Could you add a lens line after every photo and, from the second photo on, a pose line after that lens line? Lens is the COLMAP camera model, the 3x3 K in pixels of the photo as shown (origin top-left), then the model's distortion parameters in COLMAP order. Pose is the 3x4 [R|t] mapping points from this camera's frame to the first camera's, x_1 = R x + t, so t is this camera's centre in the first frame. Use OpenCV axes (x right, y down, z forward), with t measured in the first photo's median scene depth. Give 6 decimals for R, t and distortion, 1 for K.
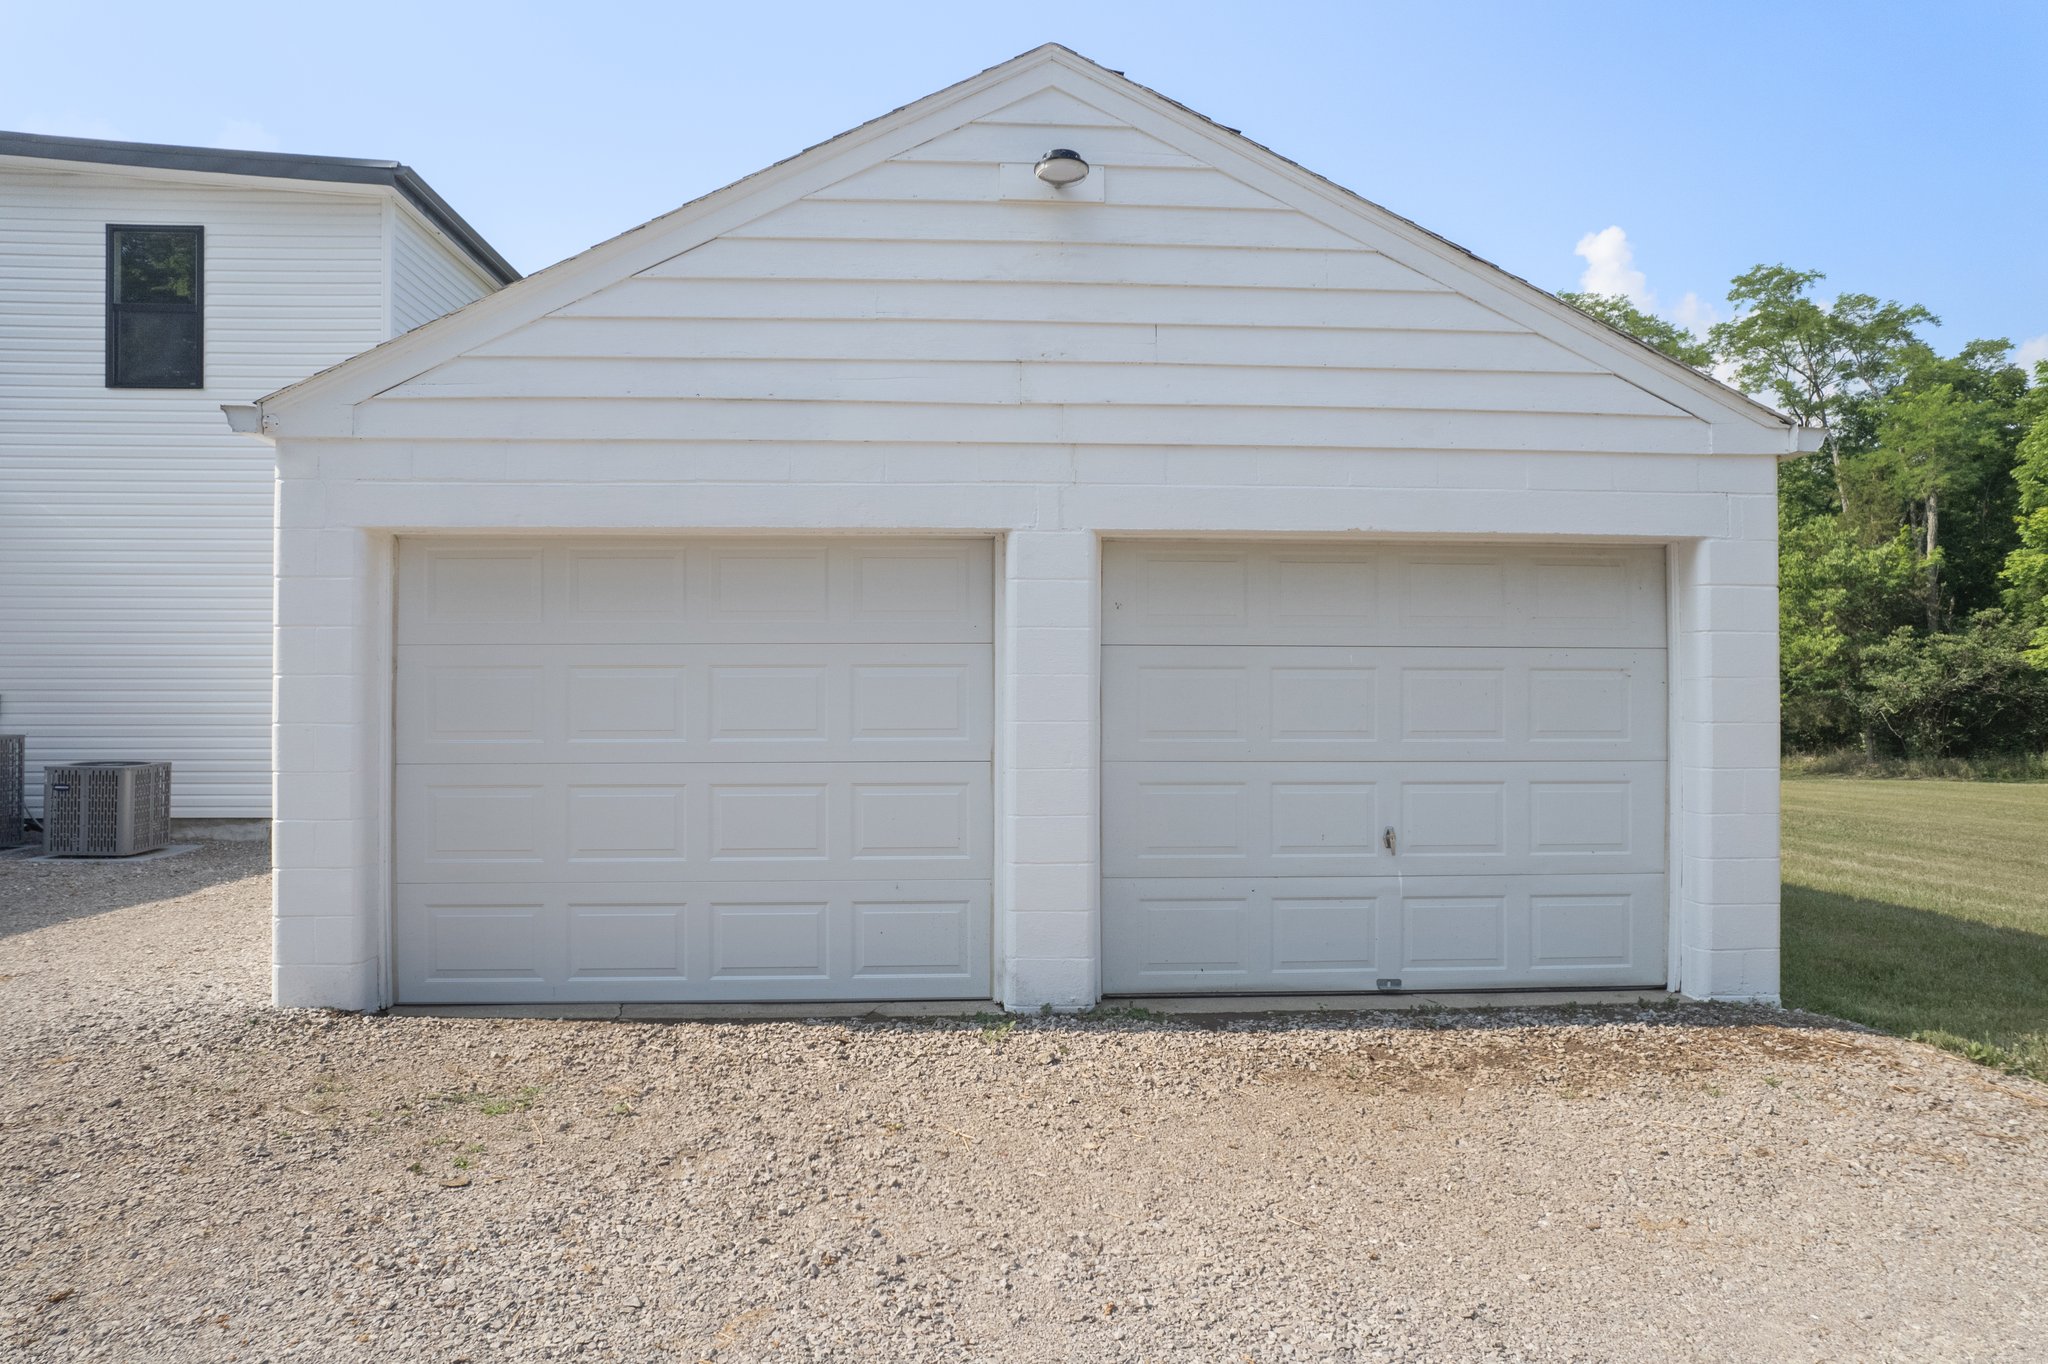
lens RADIAL K [[1307.4, 0, 1016.2], [0, 1307.4, 678.2], [0, 0, 1]] dist [-0.046944, 0.022940]
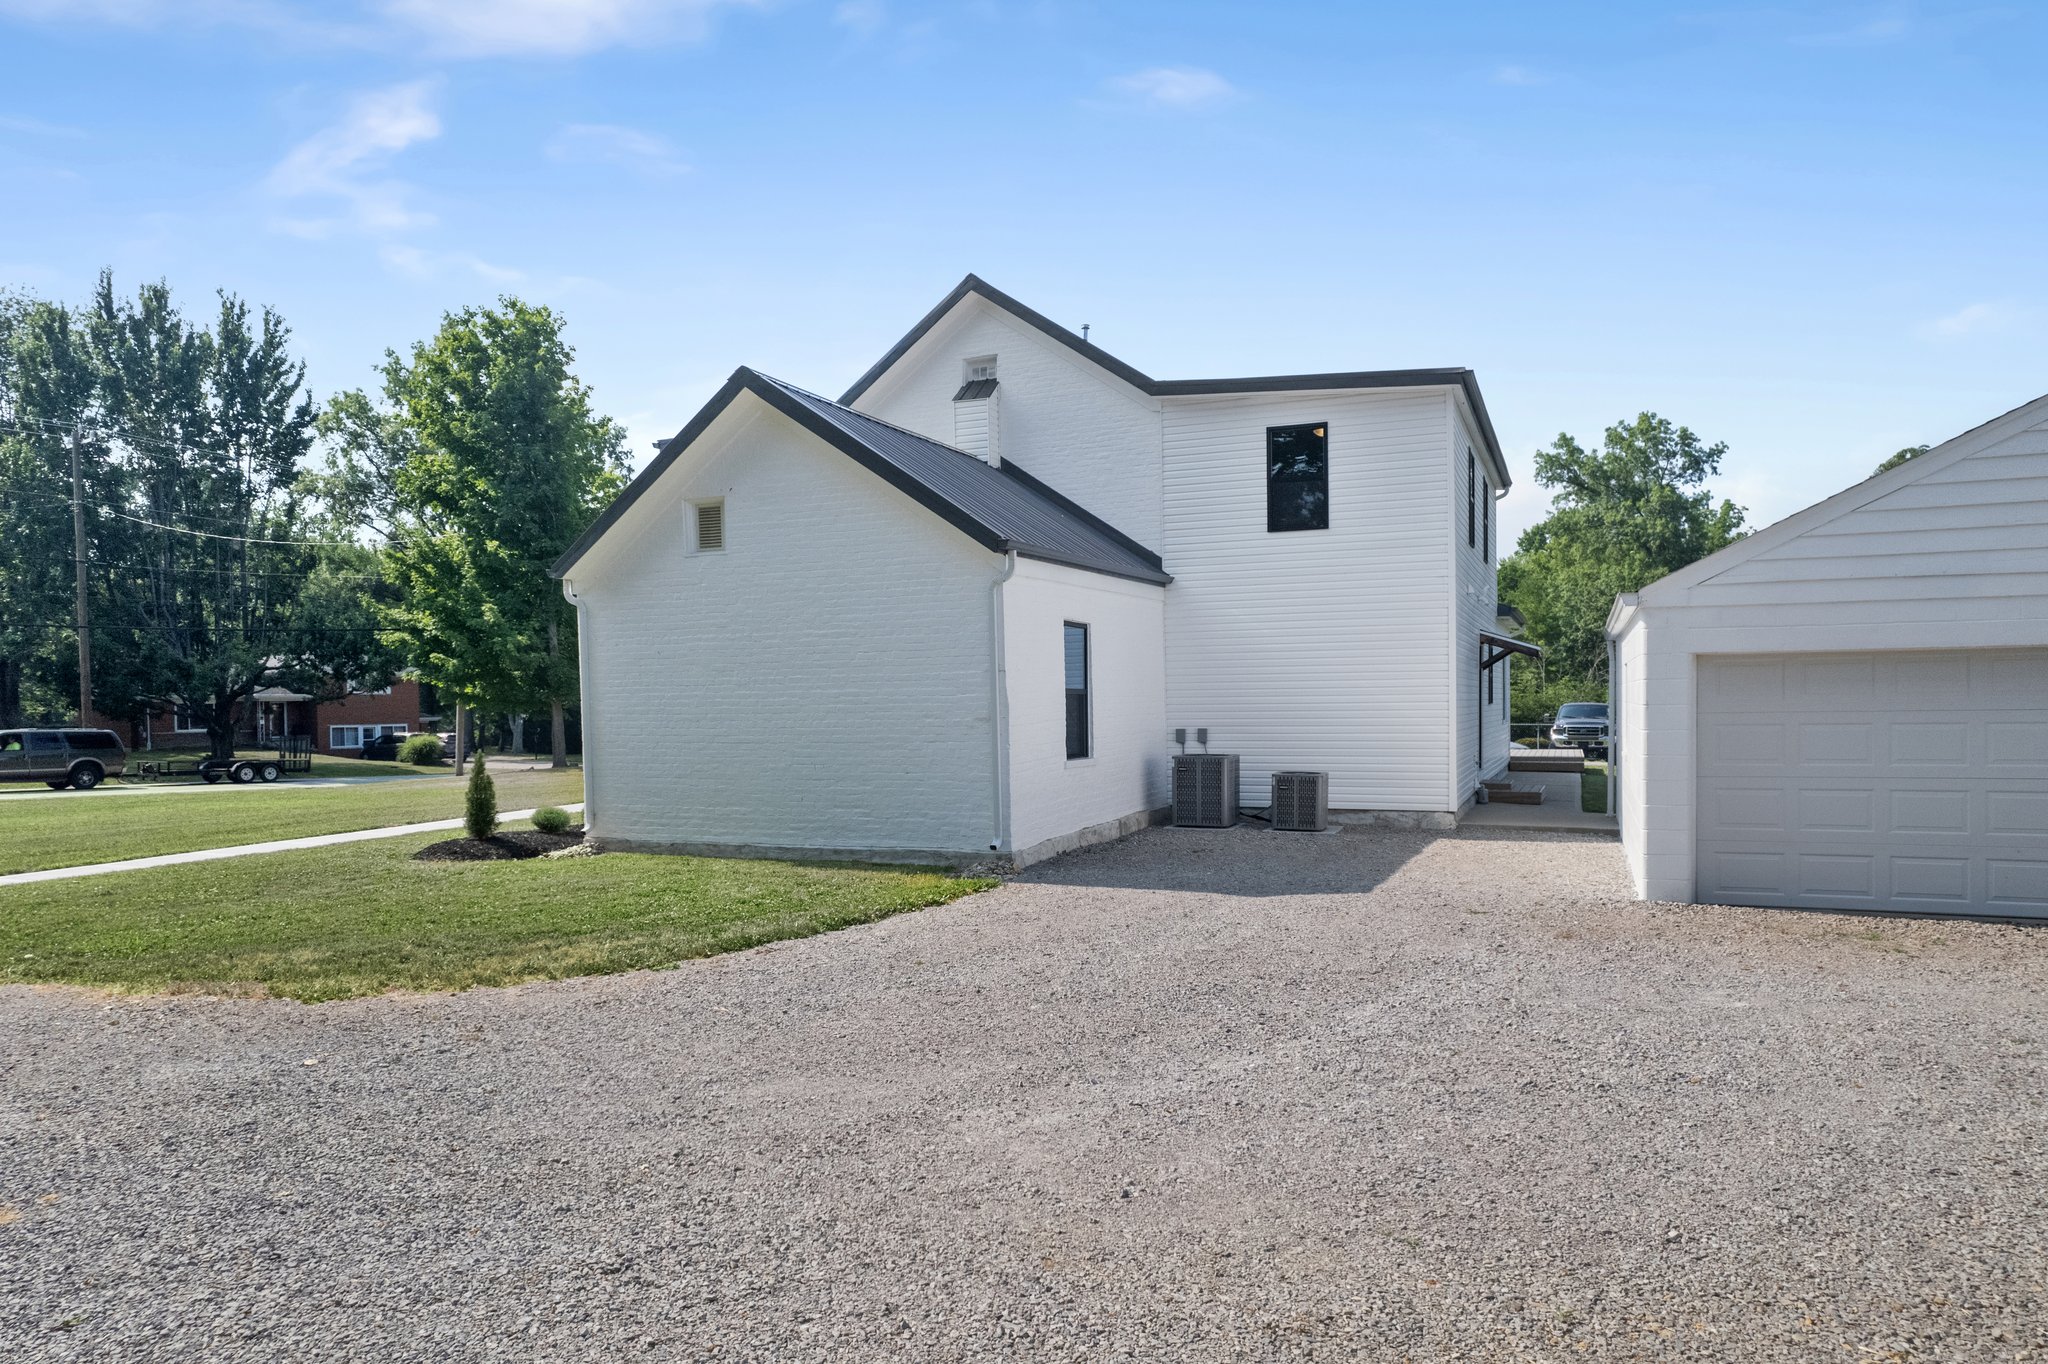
lens RADIAL K [[1307.4, 0, 1035.9], [0, 1307.4, 721.6], [0, 0, 1]] dist [-0.046944, 0.022940]
pose [[0.886586, -0.002038, -0.462559, -0.238899], [0.011404, 0.999783, 0.017452, -0.028982], [0.462423, -0.020748, 0.886417, -0.571269]]
